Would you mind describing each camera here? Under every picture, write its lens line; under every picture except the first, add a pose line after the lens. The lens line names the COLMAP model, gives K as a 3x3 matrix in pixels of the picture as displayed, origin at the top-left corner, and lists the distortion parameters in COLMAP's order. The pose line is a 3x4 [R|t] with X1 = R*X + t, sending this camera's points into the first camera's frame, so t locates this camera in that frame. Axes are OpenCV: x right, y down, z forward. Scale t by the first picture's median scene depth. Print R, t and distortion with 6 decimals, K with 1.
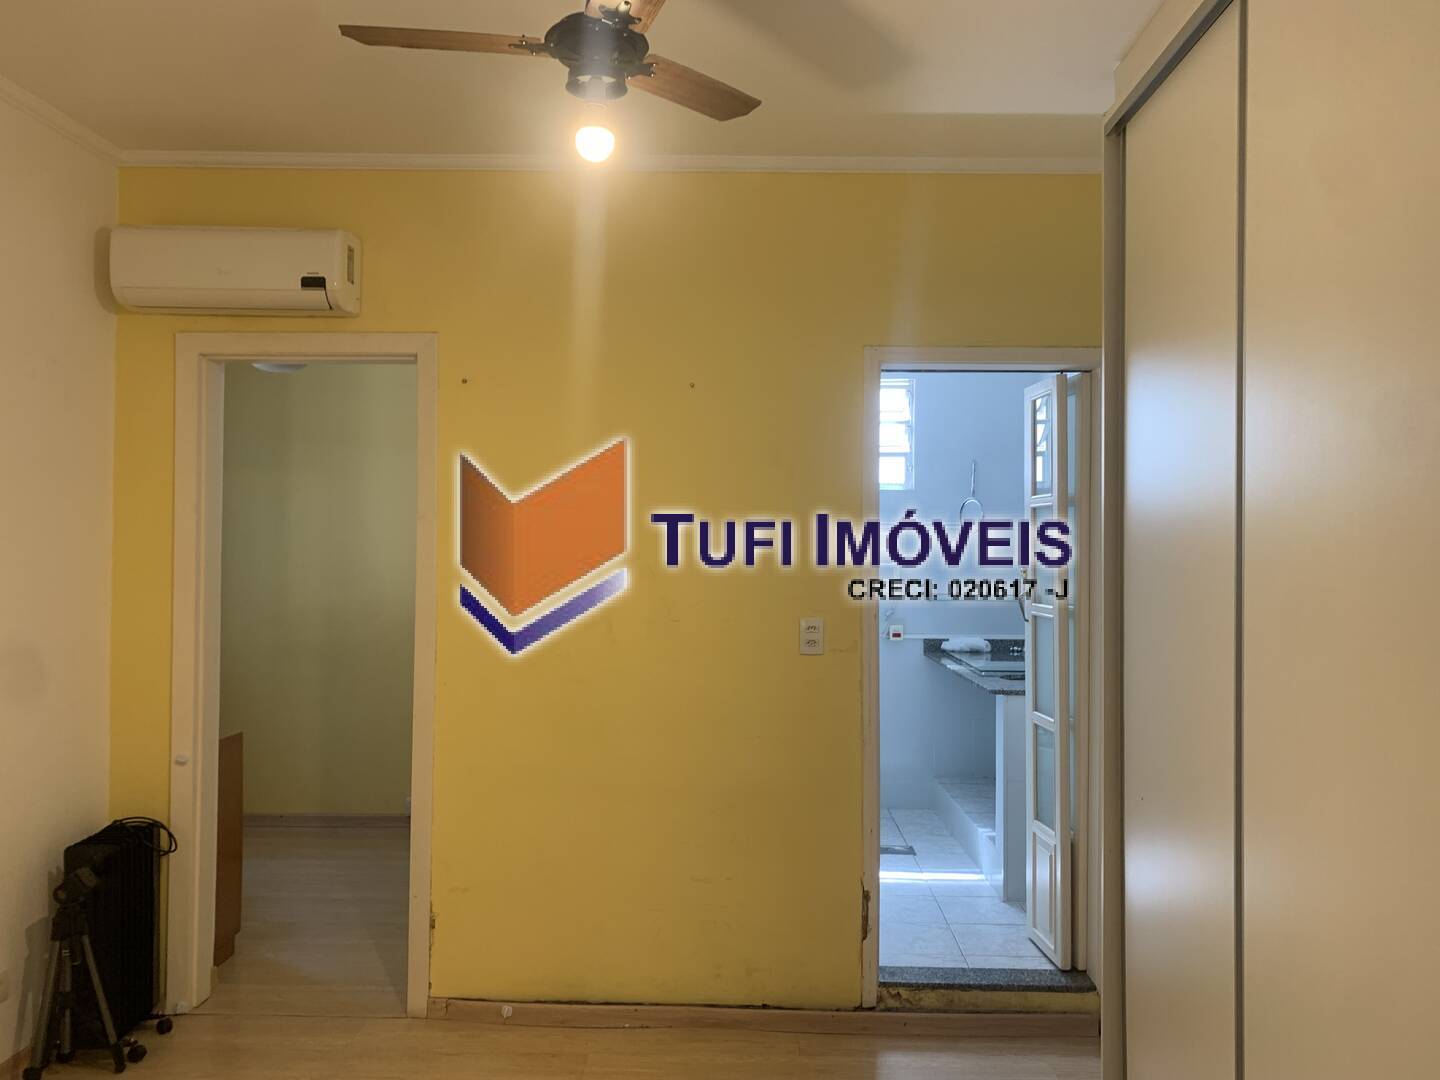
lens RADIAL K [[1100.7, 0, 719.4], [0, 1100.7, 537.9], [0, 0, 1]] dist [0.006938, -0.004197]
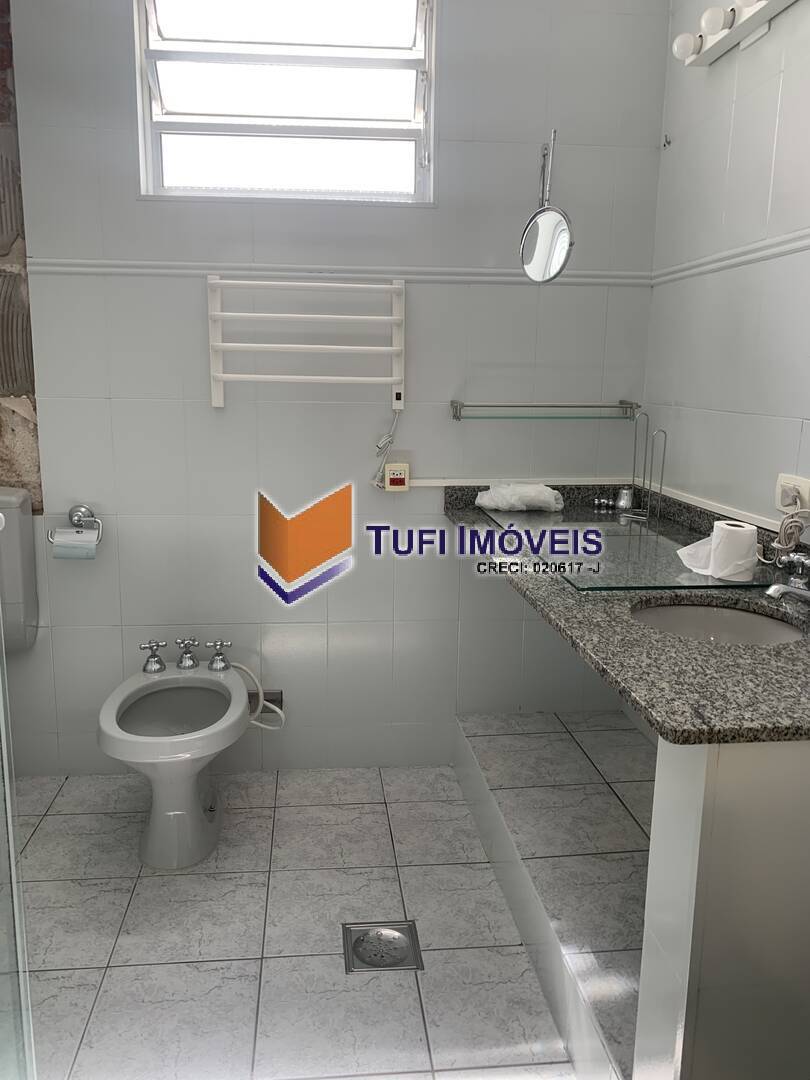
lens RADIAL K [[825.6, 0, 398.2], [0, 825.6, 538.6], [0, 0, 1]] dist [0.006938, -0.004197]
pose [[0.990971, -0.028268, 0.131064, 0.106158], [-0.002496, 0.973463, 0.228829, 0.021087], [-0.134055, -0.227090, 0.964603, 0.591985]]
